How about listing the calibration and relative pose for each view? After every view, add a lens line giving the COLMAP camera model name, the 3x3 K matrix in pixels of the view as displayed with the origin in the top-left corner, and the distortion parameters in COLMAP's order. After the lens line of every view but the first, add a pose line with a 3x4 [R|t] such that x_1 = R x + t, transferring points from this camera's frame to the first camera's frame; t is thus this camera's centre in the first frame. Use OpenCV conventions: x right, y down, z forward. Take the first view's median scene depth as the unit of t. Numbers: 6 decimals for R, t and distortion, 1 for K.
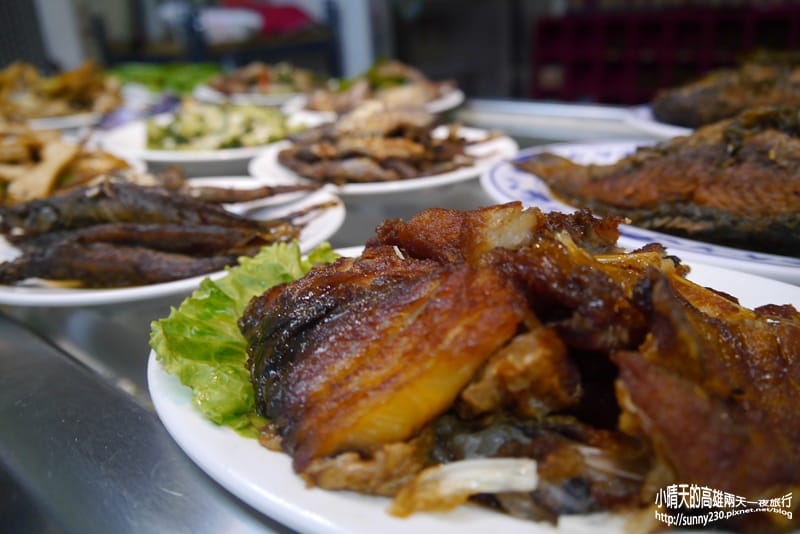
lens RADIAL K [[661.2, 0, 400.0], [0, 661.2, 267.0], [0, 0, 1]] dist [-0.010558, -0.002719]
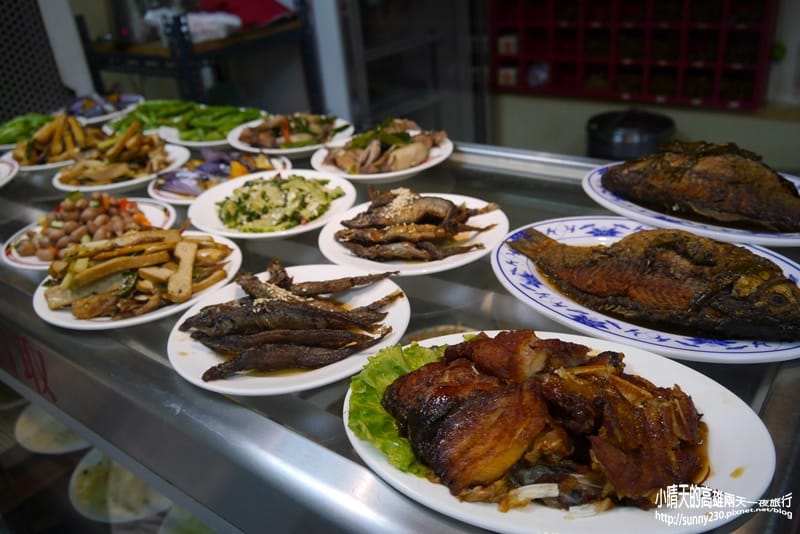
lens RADIAL K [[663.0, 0, 400.0], [0, 663.0, 267.0], [0, 0, 1]] dist [-0.012822, -0.006835]
pose [[0.996266, -0.066096, 0.055540, -0.386104], [0.060501, 0.993443, 0.097005, -0.654432], [-0.061587, -0.093283, 0.993733, -1.104845]]
